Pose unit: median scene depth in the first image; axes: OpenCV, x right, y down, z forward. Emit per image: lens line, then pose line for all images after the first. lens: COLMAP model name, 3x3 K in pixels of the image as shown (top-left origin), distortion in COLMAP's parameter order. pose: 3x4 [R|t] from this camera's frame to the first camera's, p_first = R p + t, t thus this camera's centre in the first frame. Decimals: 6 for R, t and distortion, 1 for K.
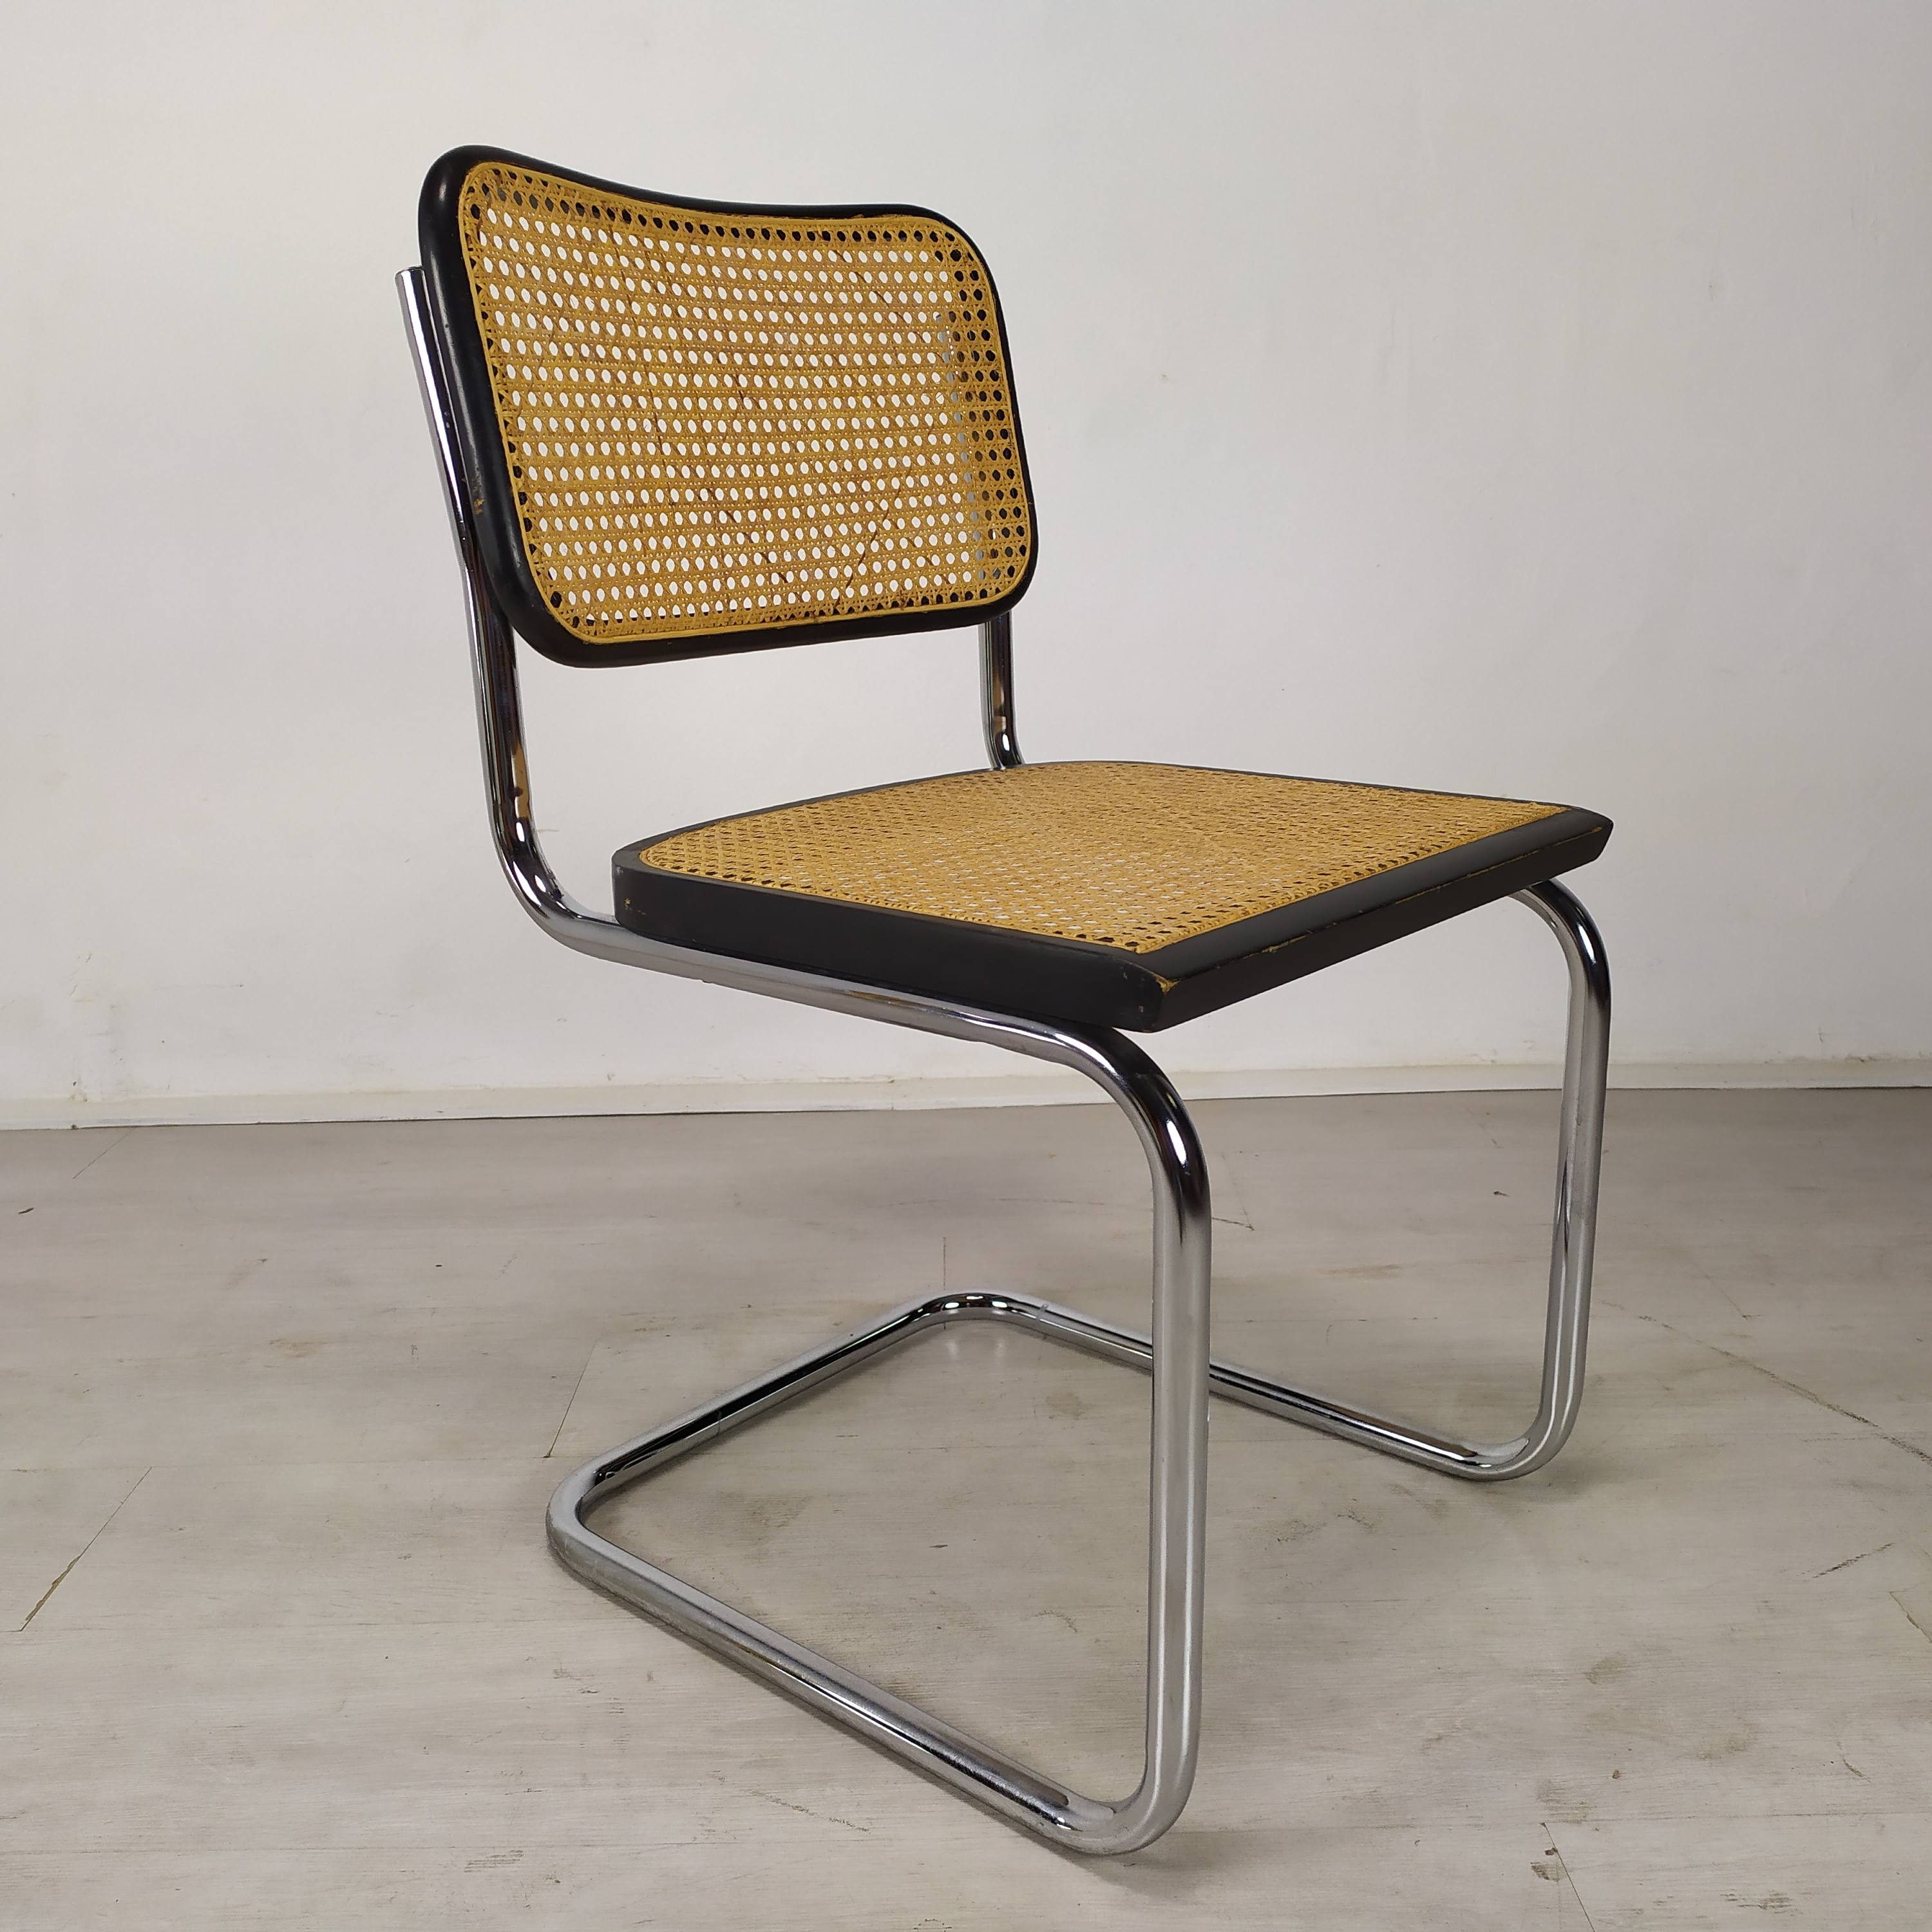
lens RADIAL K [[1905.3, 0, 966.0], [0, 1905.3, 966.0], [0, 0, 1]] dist [0.025022, 0.000095]
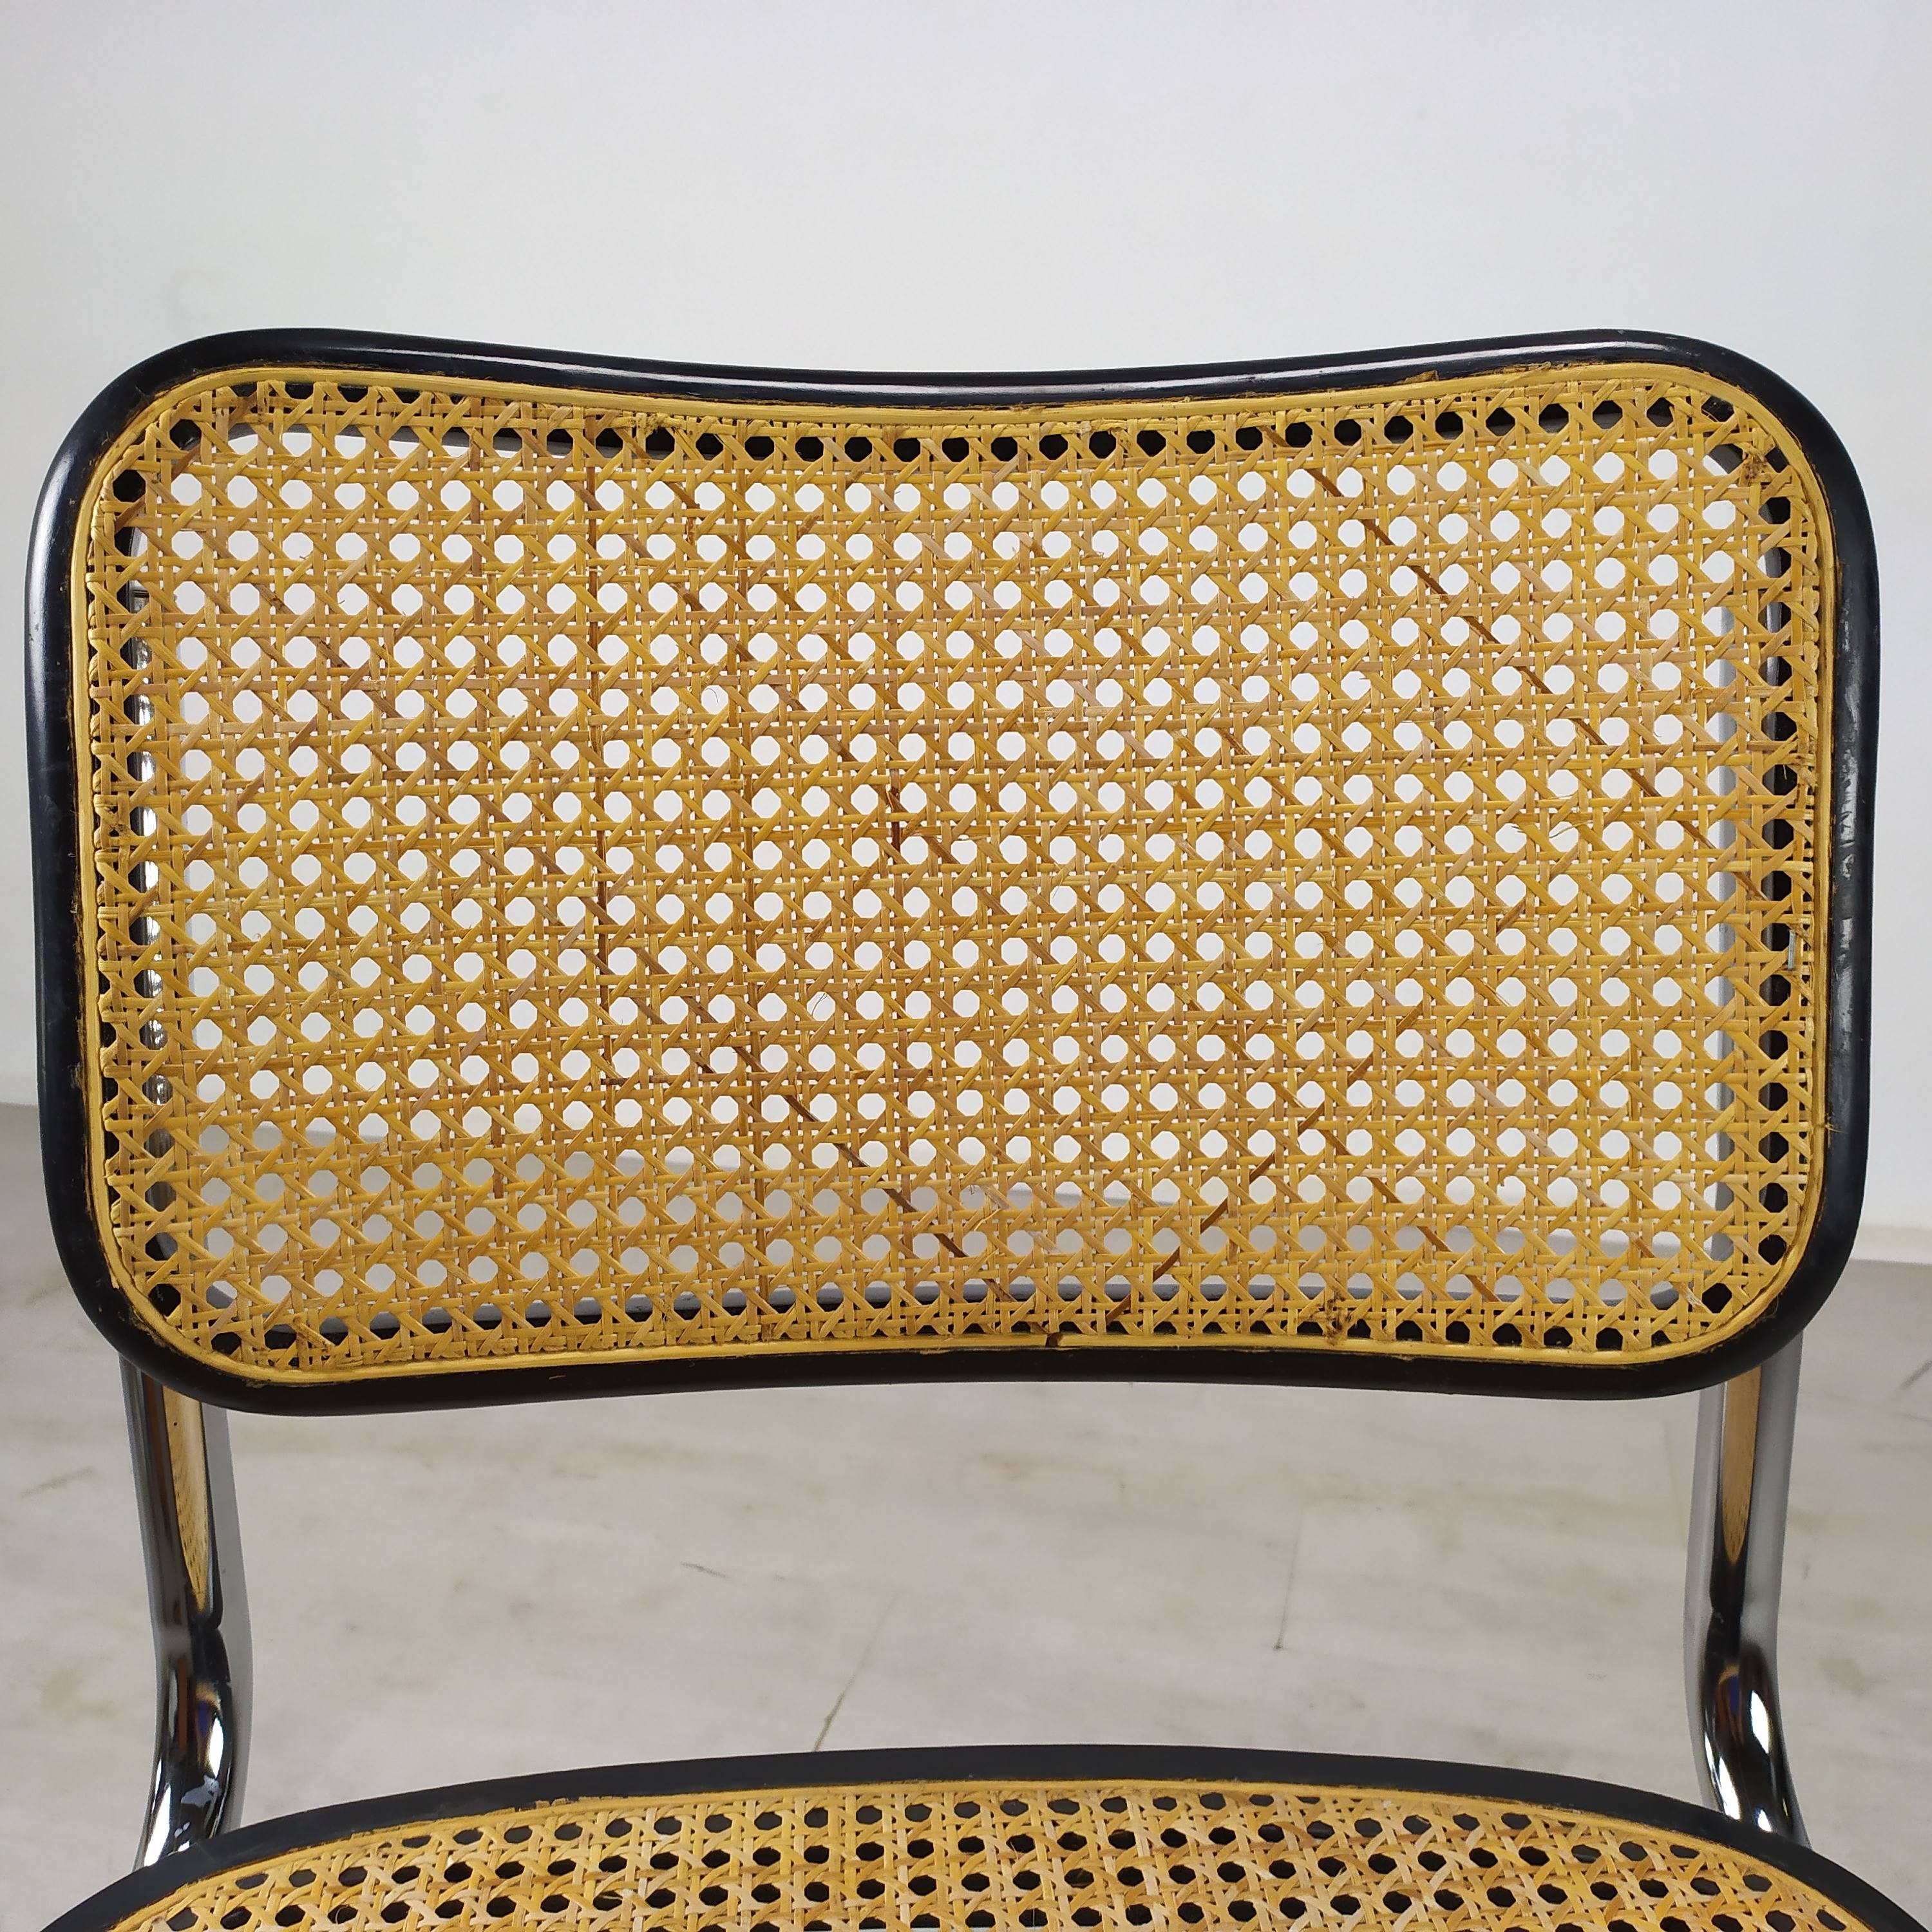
lens RADIAL K [[2017.9, 0, 987.0], [0, 2017.9, 929.6], [0, 0, 1]] dist [0.056267, -0.096470]
pose [[0.660346, 0.209169, -0.721243, 0.231222], [-0.200276, 0.974694, 0.099307, -0.332494], [0.723763, 0.078871, 0.685526, 0.717561]]
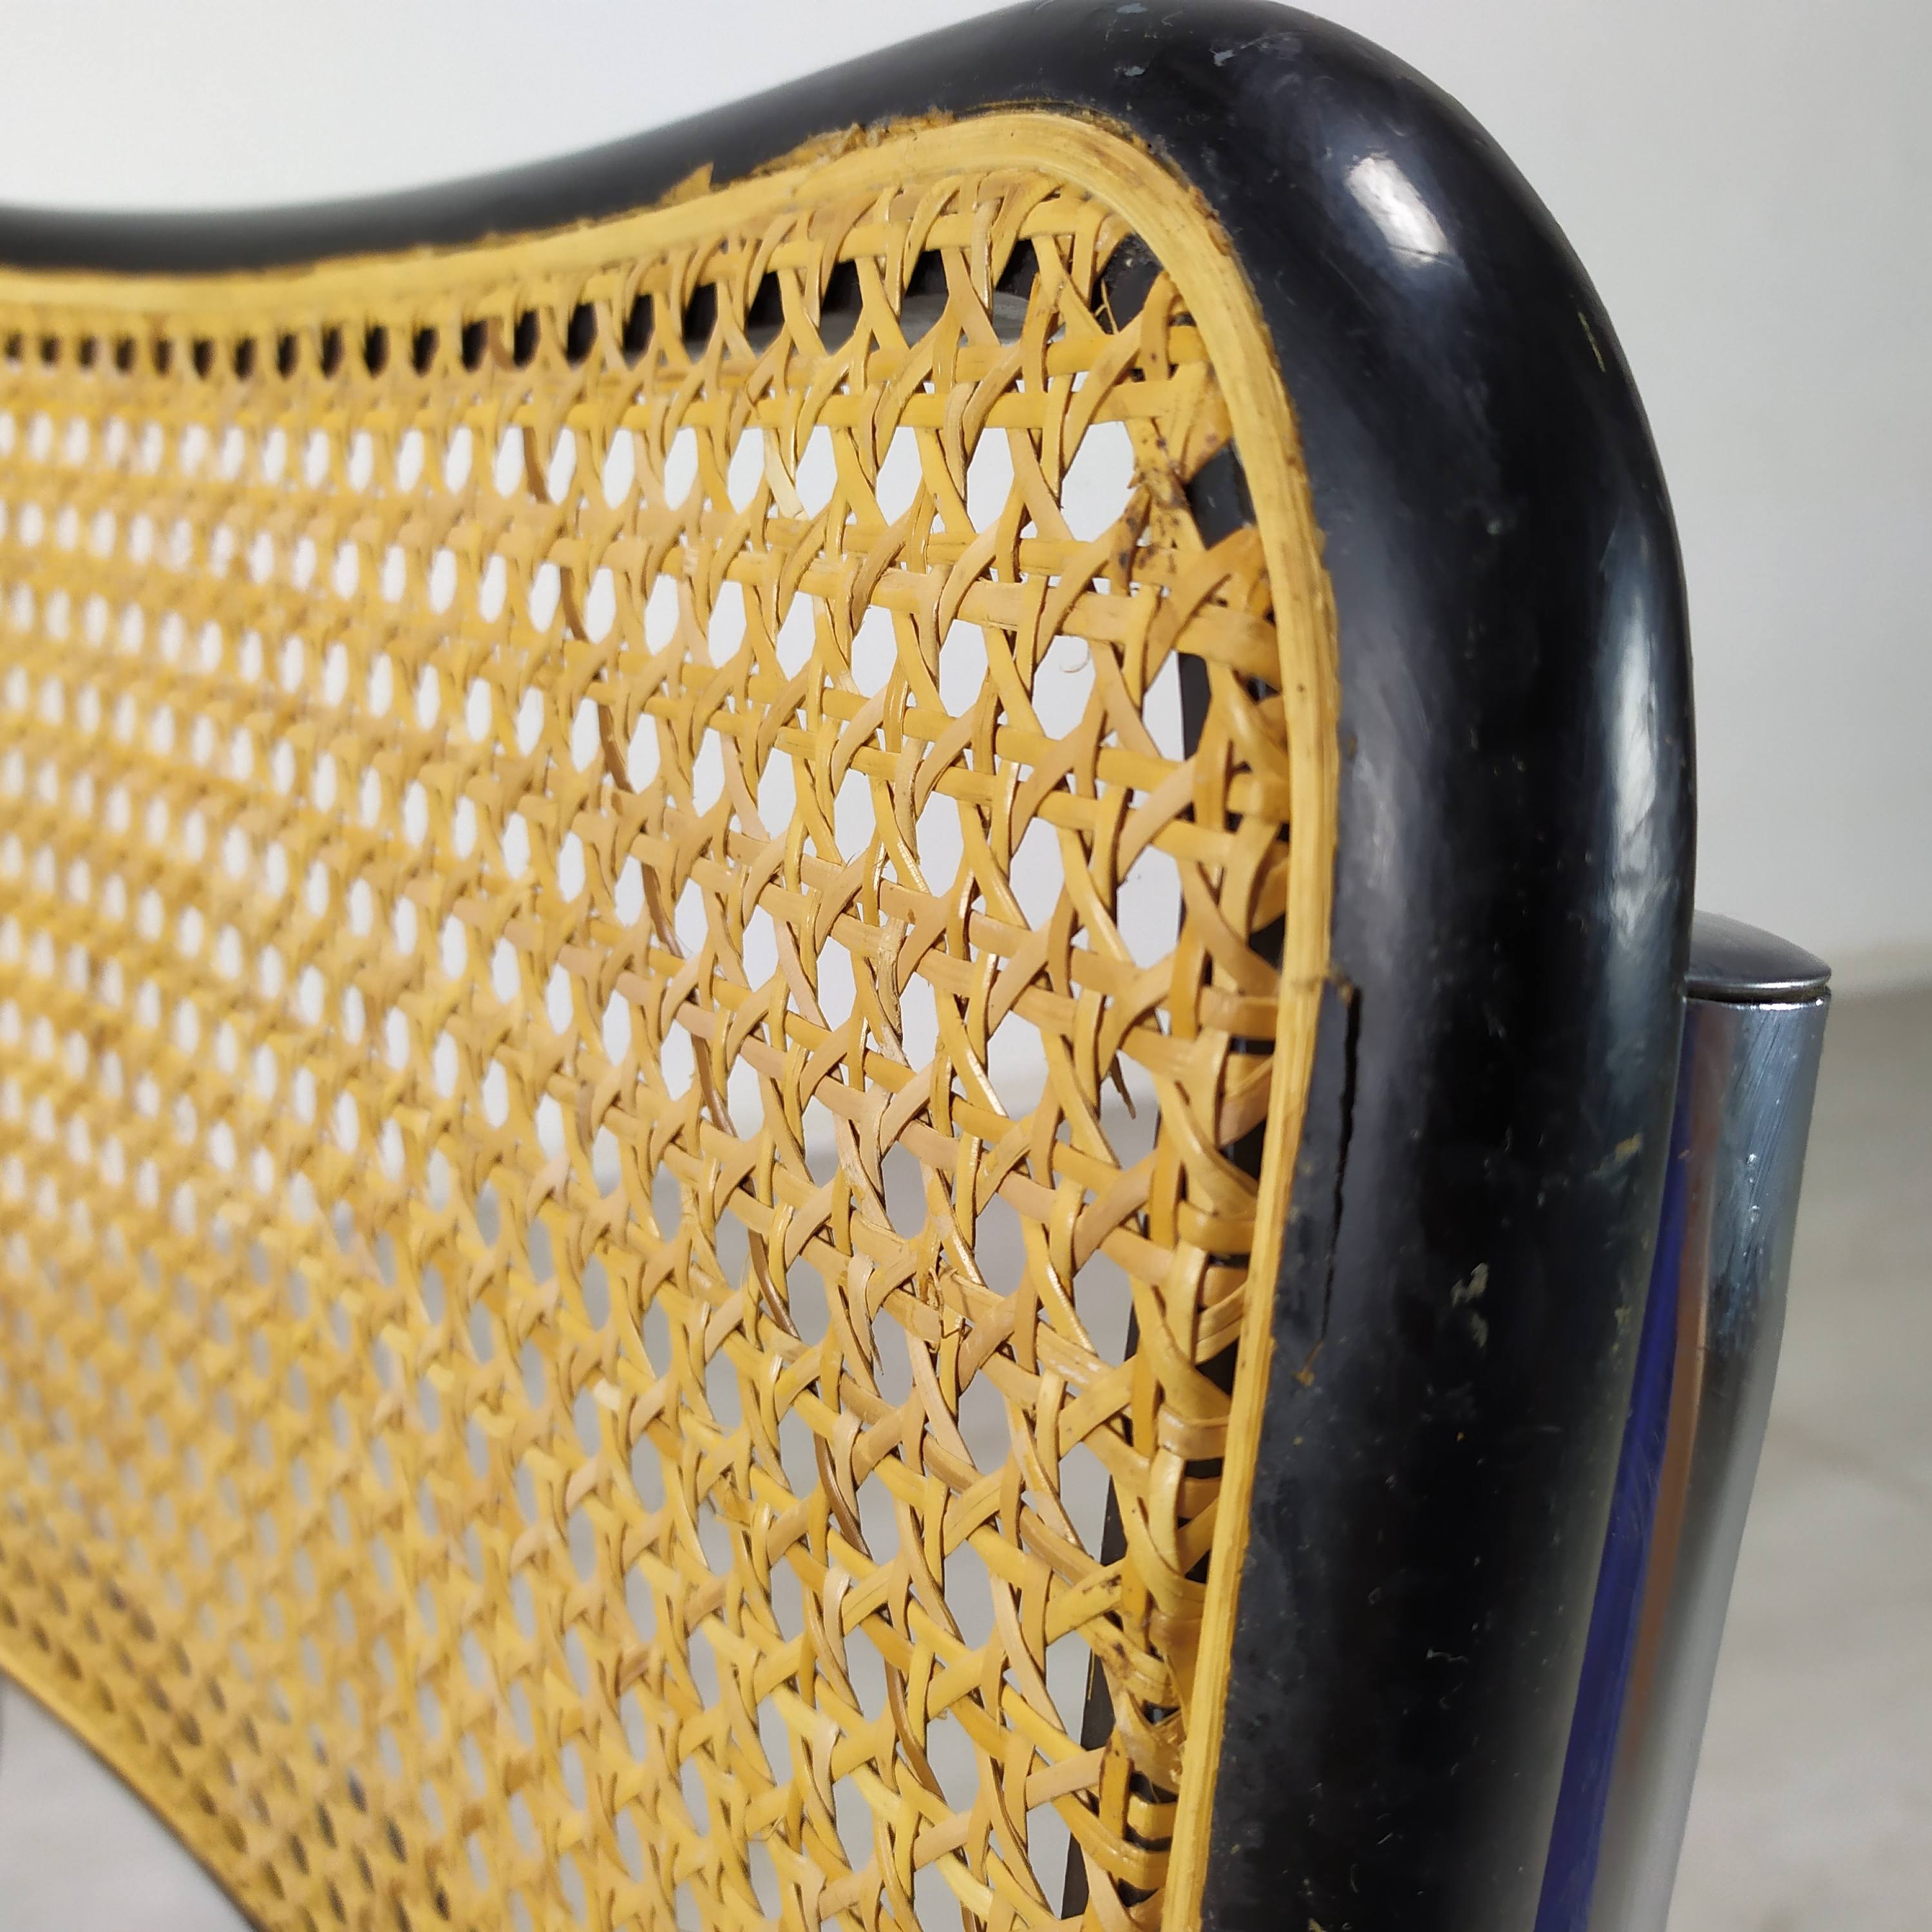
lens RADIAL K [[2032.9, 0, 1008.3], [0, 2032.9, 961.7], [0, 0, 1]] dist [0.046423, -0.125569]
pose [[-0.095155, 0.373511, -0.922732, 0.114066], [-0.195522, 0.901870, 0.385229, -0.440800], [0.976072, 0.217071, -0.012787, 1.135883]]
